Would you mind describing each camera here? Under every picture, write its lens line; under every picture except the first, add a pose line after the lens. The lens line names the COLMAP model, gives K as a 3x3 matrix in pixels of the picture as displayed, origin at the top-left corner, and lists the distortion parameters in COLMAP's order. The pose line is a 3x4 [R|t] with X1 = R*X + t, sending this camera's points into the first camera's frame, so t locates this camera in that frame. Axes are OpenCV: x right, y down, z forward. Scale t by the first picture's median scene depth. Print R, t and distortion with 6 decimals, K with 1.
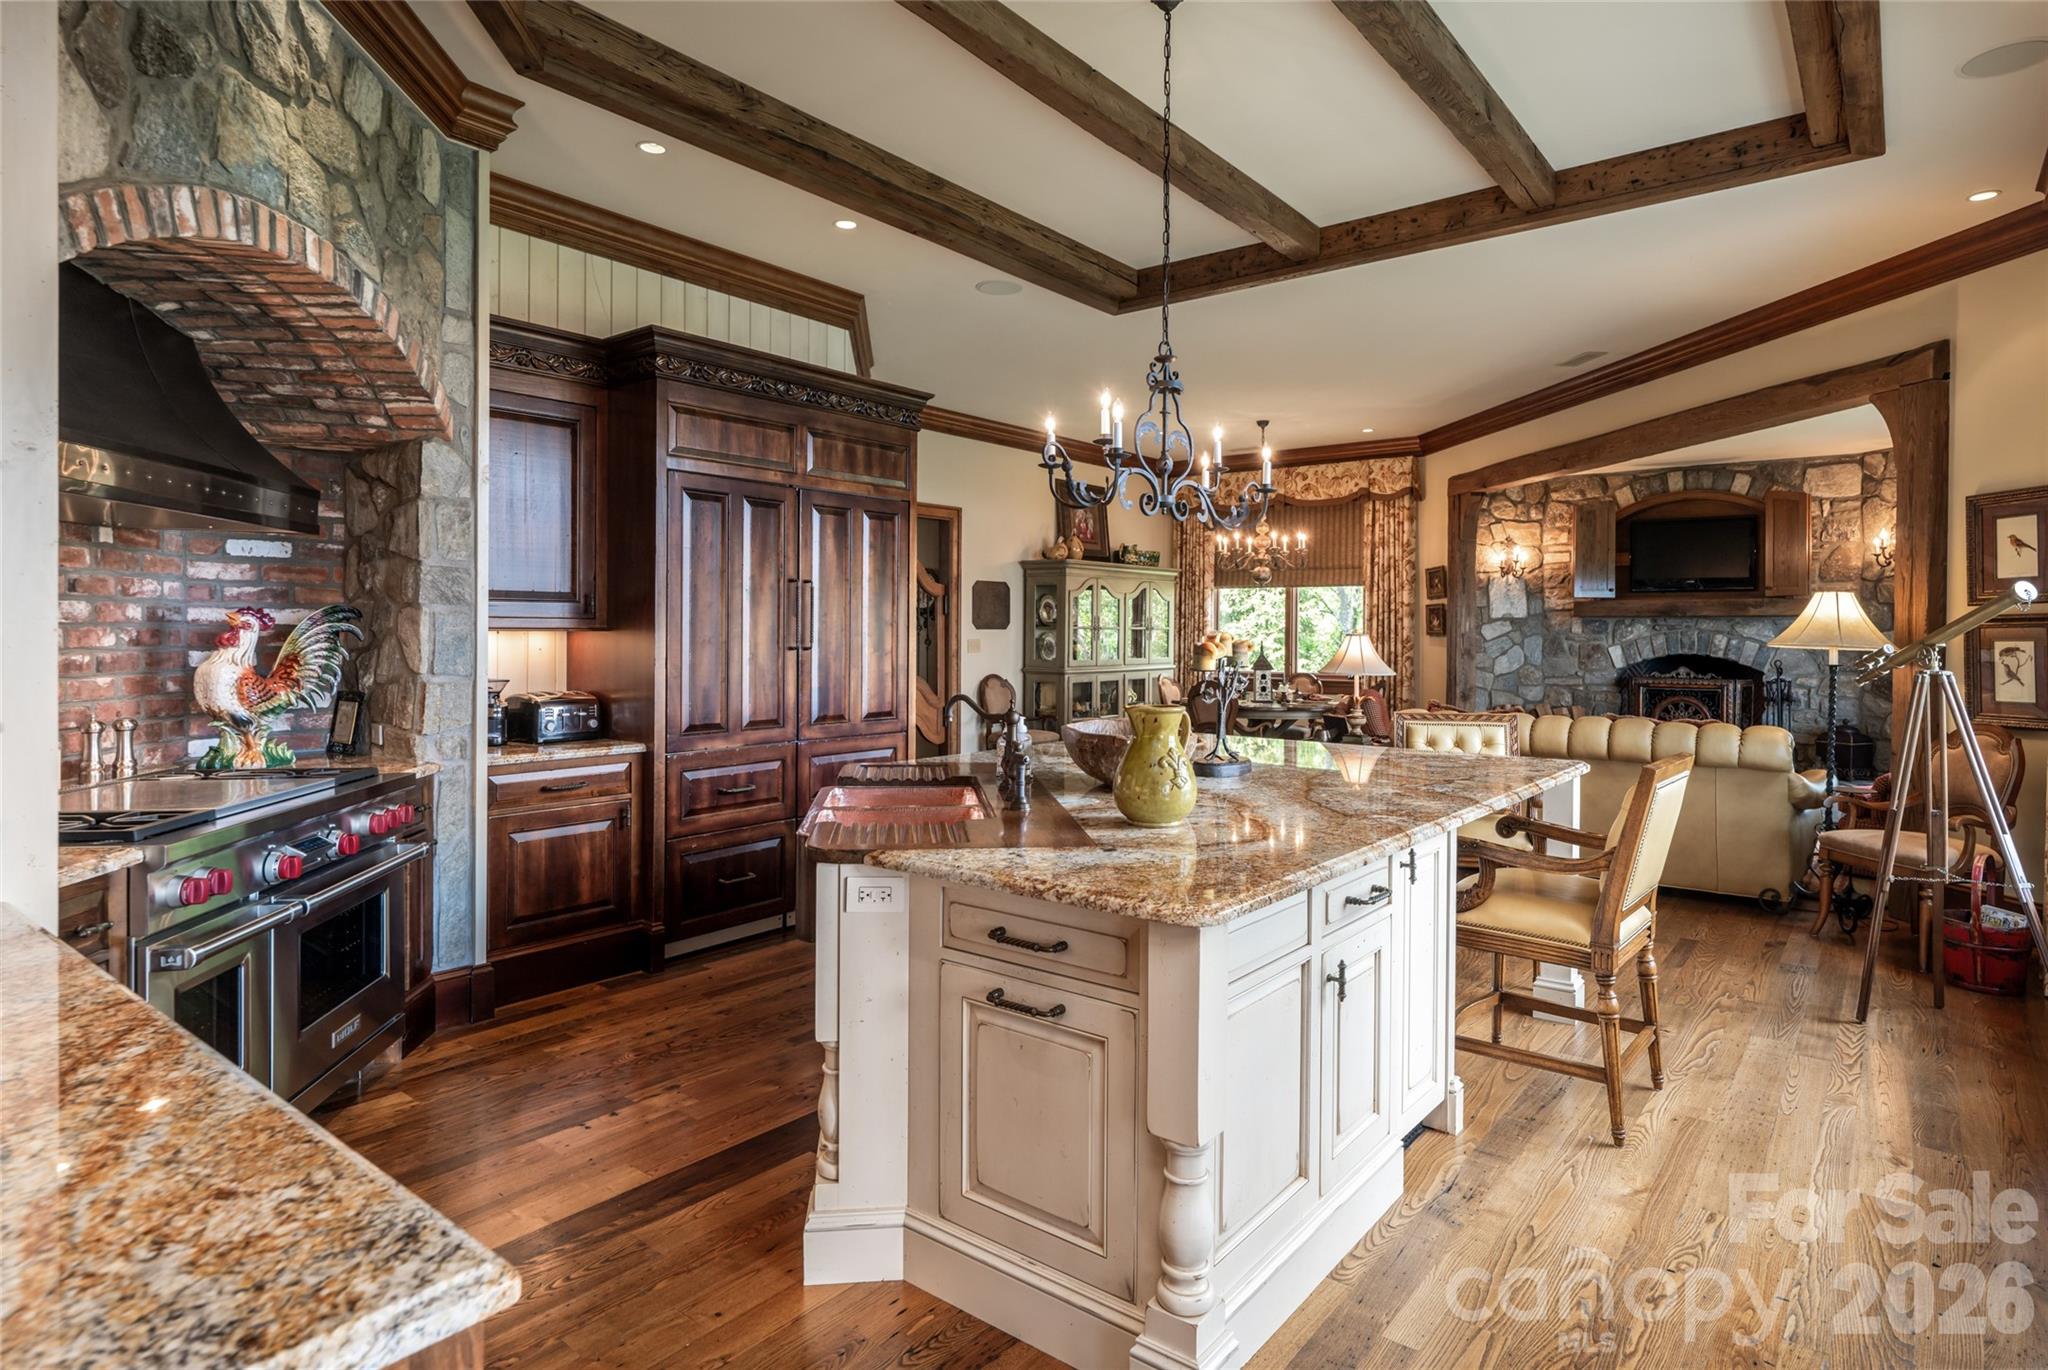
lens RADIAL K [[1105.6, 0, 1026.8], [0, 1105.6, 640.6], [0, 0, 1]] dist [-0.001047, -0.000094]
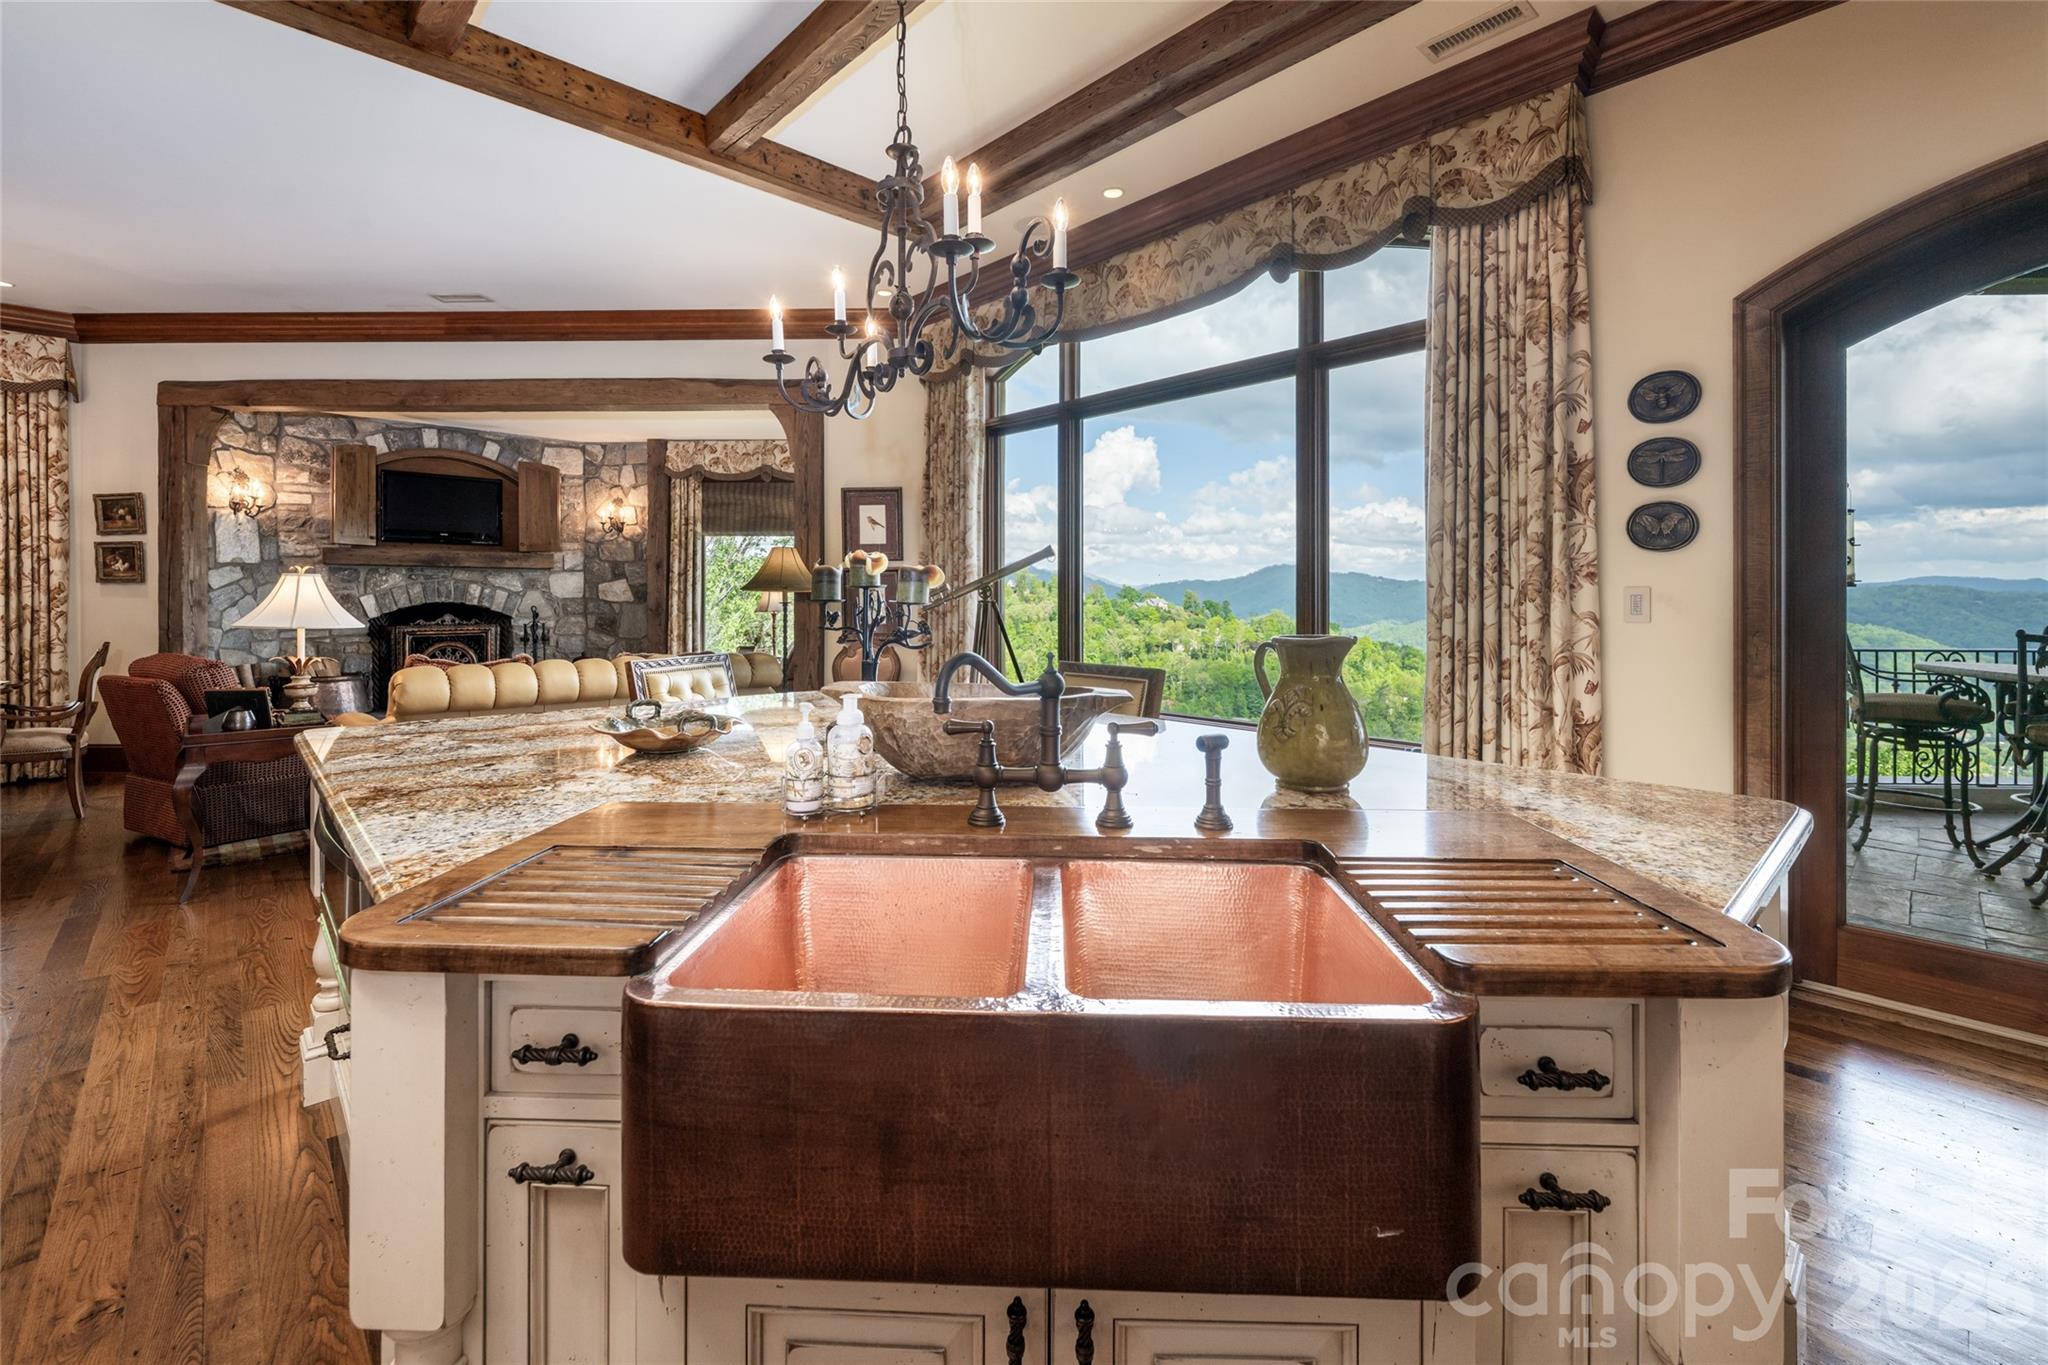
lens RADIAL K [[873.9, 0, 1028.4], [0, 873.9, 593.7], [0, 0, 1]] dist [0.000133, 0.003687]
pose [[0.149834, -0.000672, 0.988711, -0.148048], [0.006005, 0.999982, -0.000230, 0.007321], [-0.988693, 0.005971, 0.149836, 0.311674]]
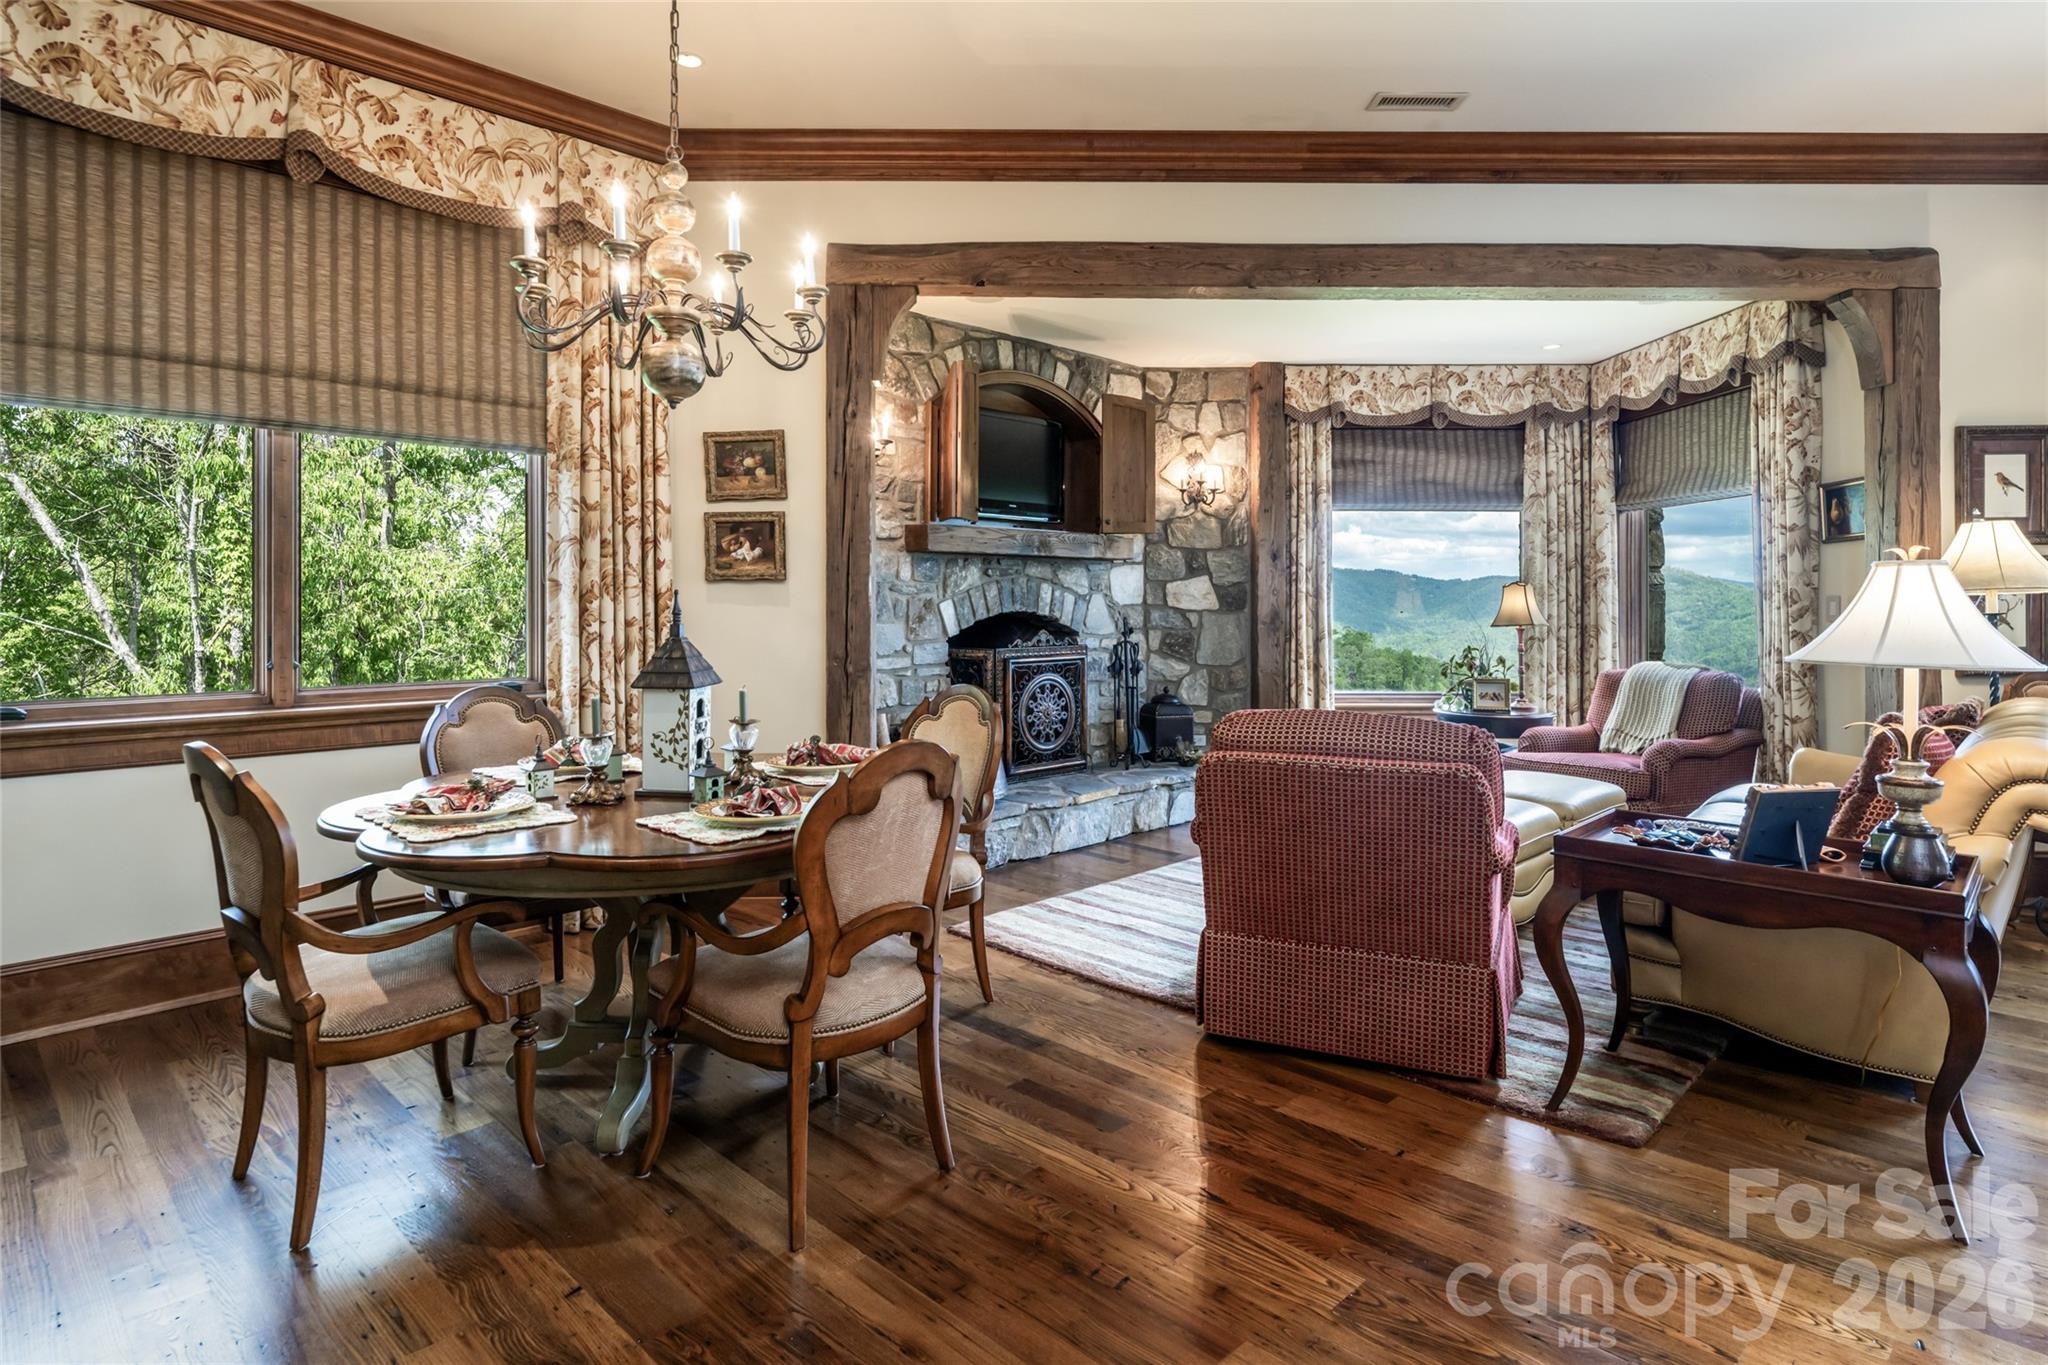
lens RADIAL K [[1110.8, 0, 1022.7], [0, 1110.8, 605.7], [0, 0, 1]] dist [0.000894, 0.000285]
pose [[0.107860, -0.008320, 0.994131, -0.082285], [0.007496, 0.999943, 0.007555, 0.003241], [-0.994138, 0.006637, 0.107916, 0.906872]]
